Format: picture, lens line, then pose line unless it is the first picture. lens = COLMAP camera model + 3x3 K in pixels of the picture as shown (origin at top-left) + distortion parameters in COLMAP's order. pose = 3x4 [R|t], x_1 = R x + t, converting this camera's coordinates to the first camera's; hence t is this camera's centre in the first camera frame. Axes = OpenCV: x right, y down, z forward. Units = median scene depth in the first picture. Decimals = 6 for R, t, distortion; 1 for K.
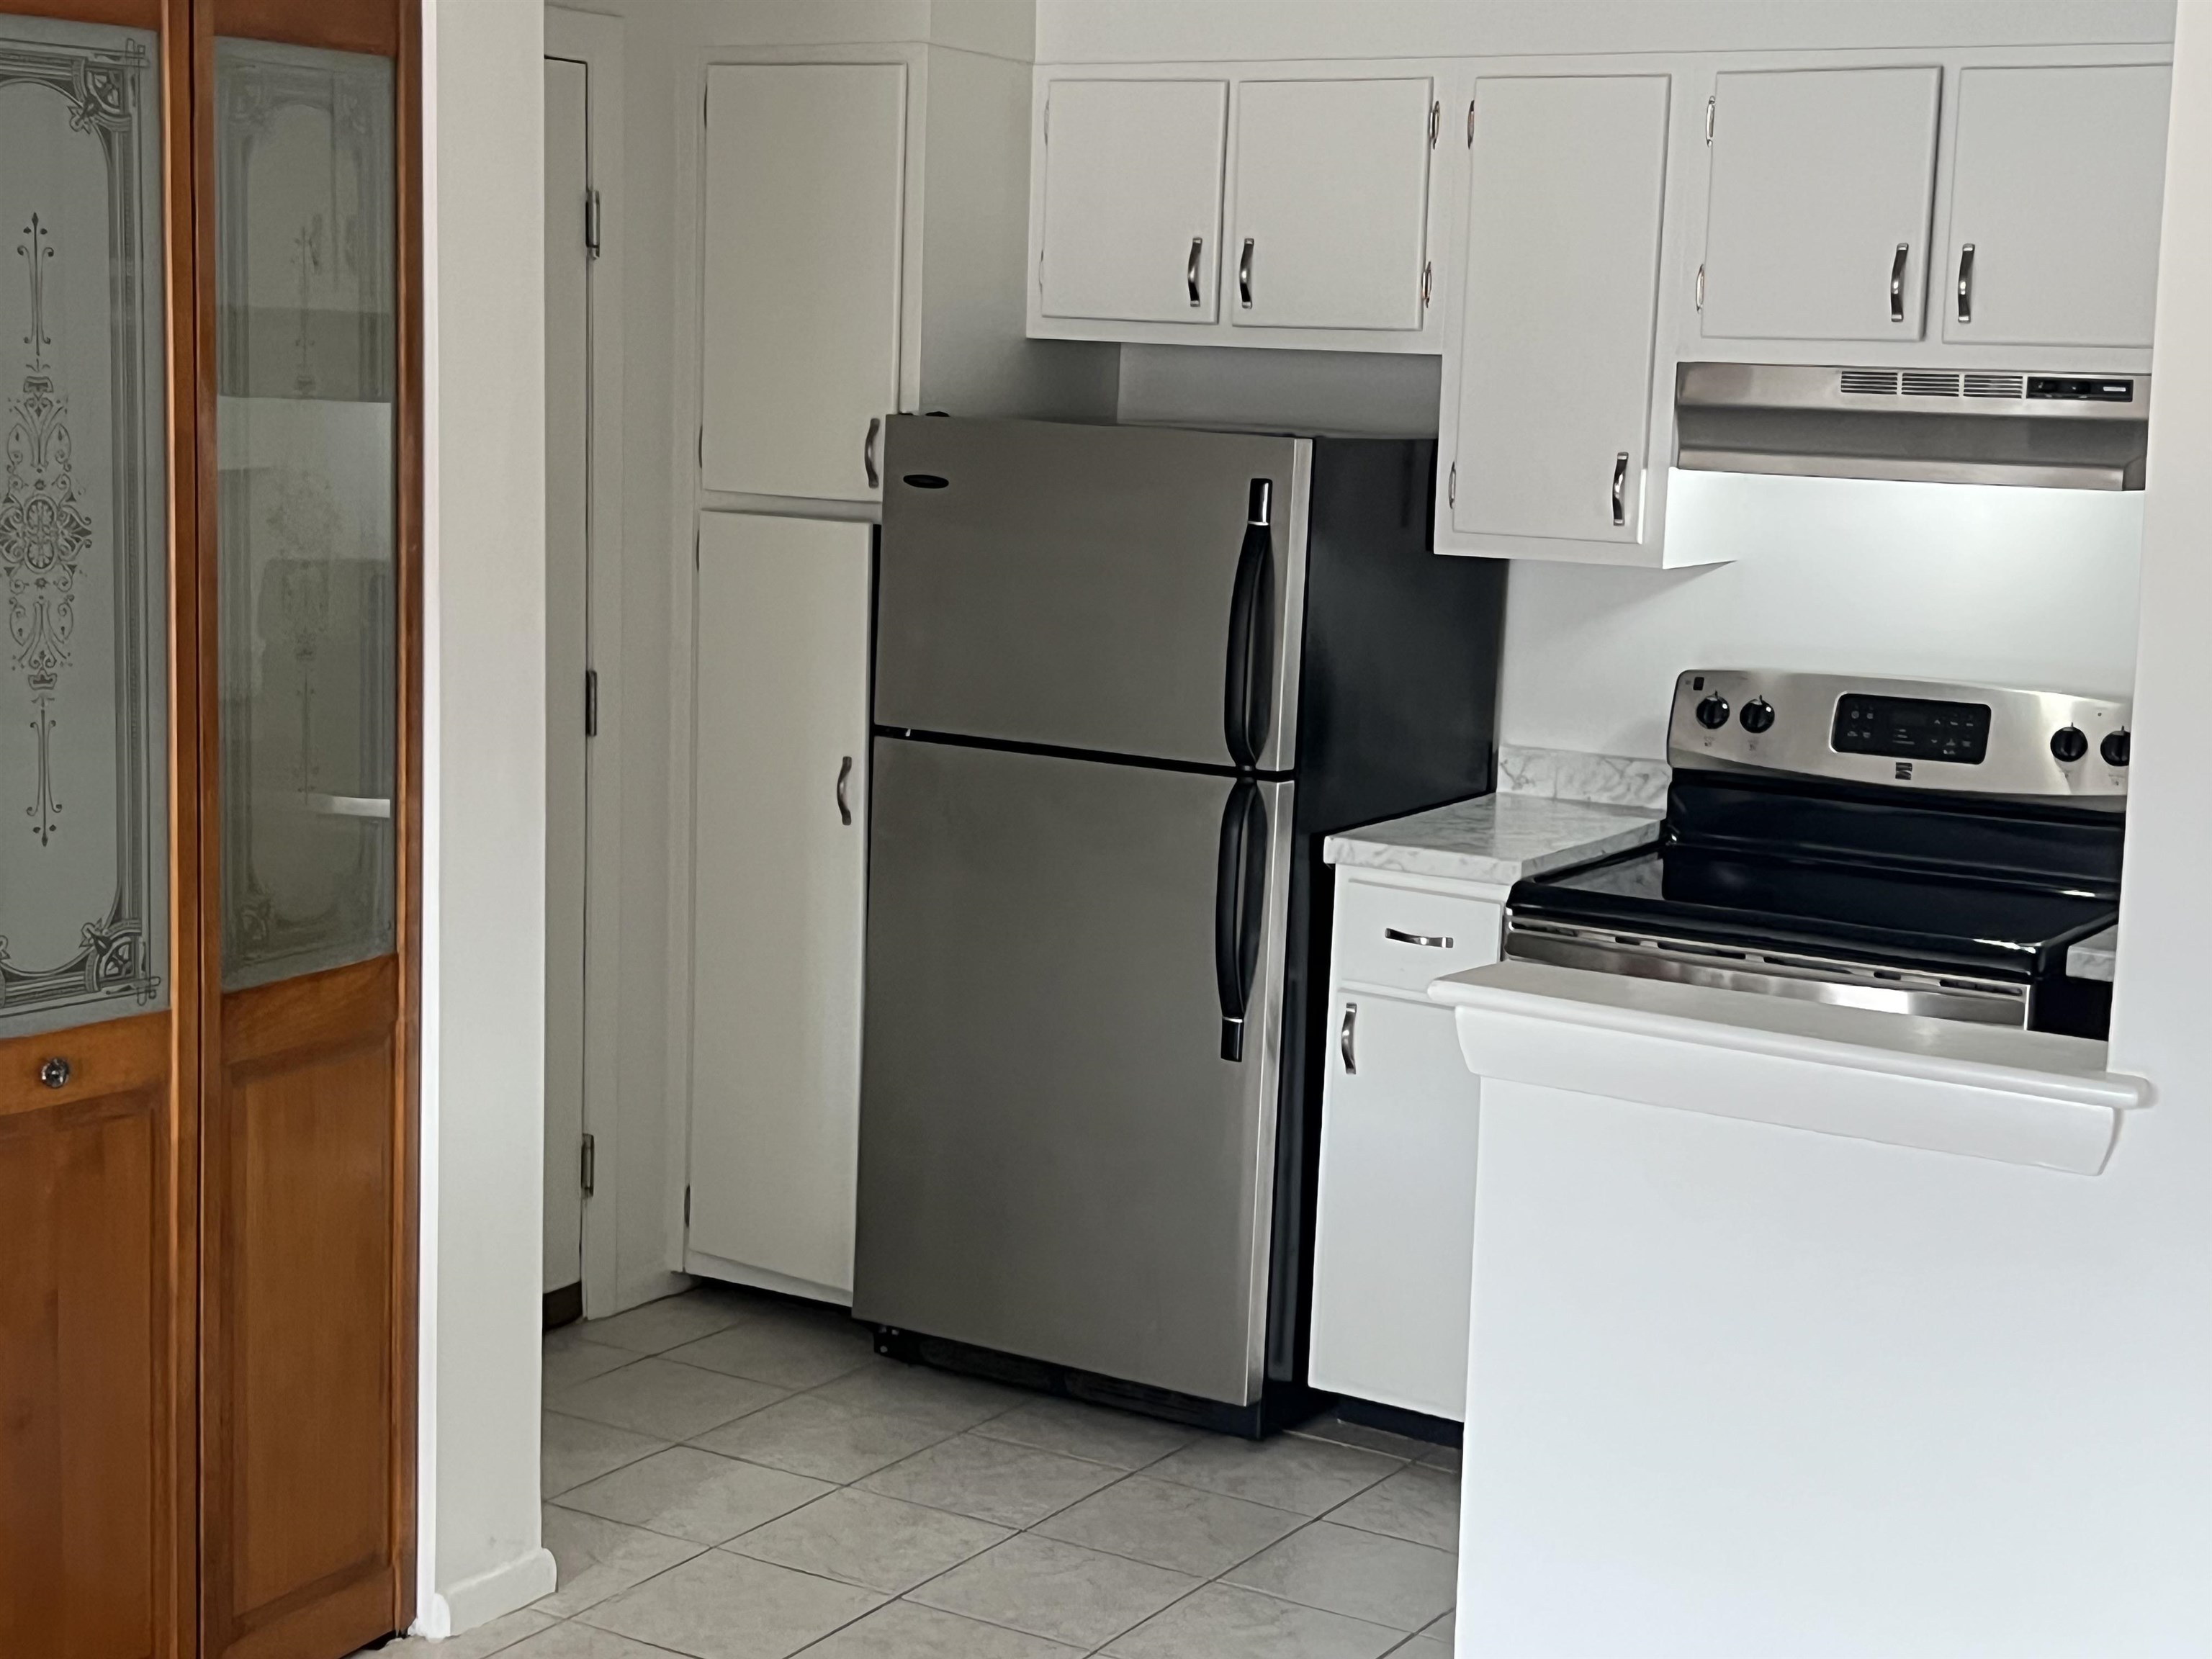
lens RADIAL K [[3302.8, 0, 1109.9], [0, 3302.8, 789.3], [0, 0, 1]] dist [0.261599, -1.137917]
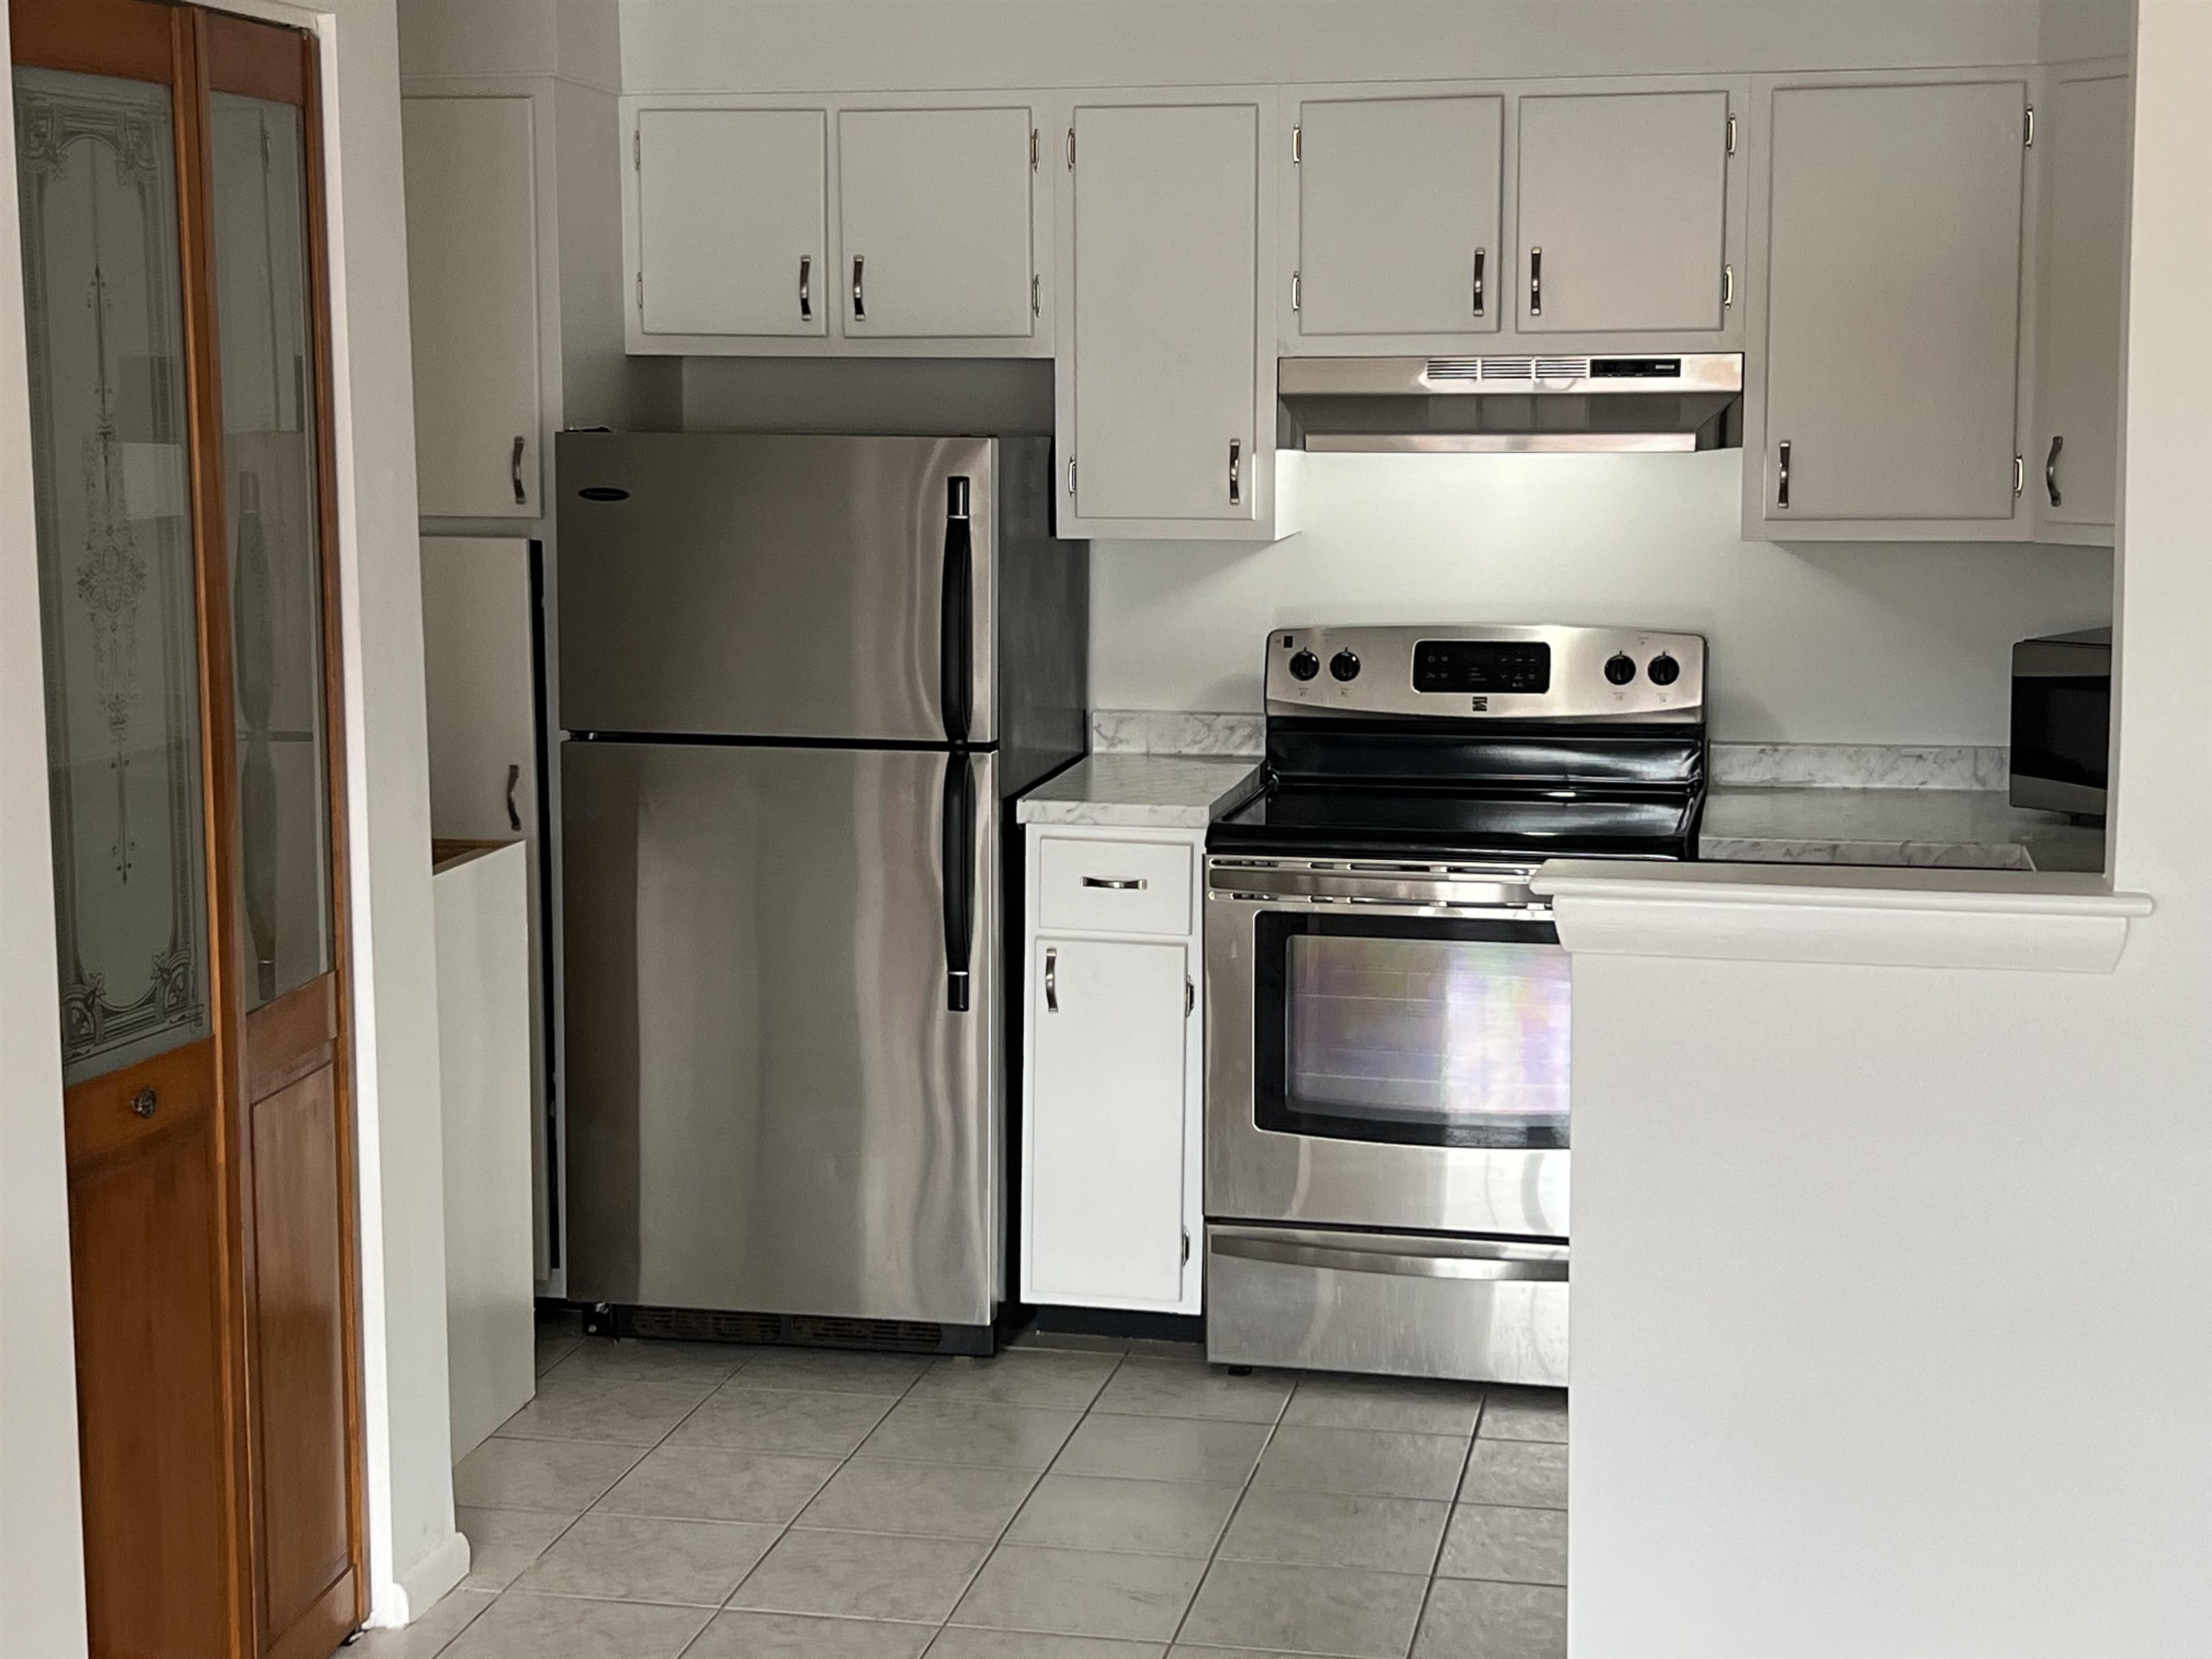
lens RADIAL K [[3302.8, 0, 1109.9], [0, 3302.8, 789.3], [0, 0, 1]] dist [0.261599, -1.137917]
pose [[0.942953, -0.078890, 0.323445, -0.259382], [0.079063, 0.996790, 0.012627, -0.000592], [-0.323403, 0.013665, 0.946163, -0.047455]]
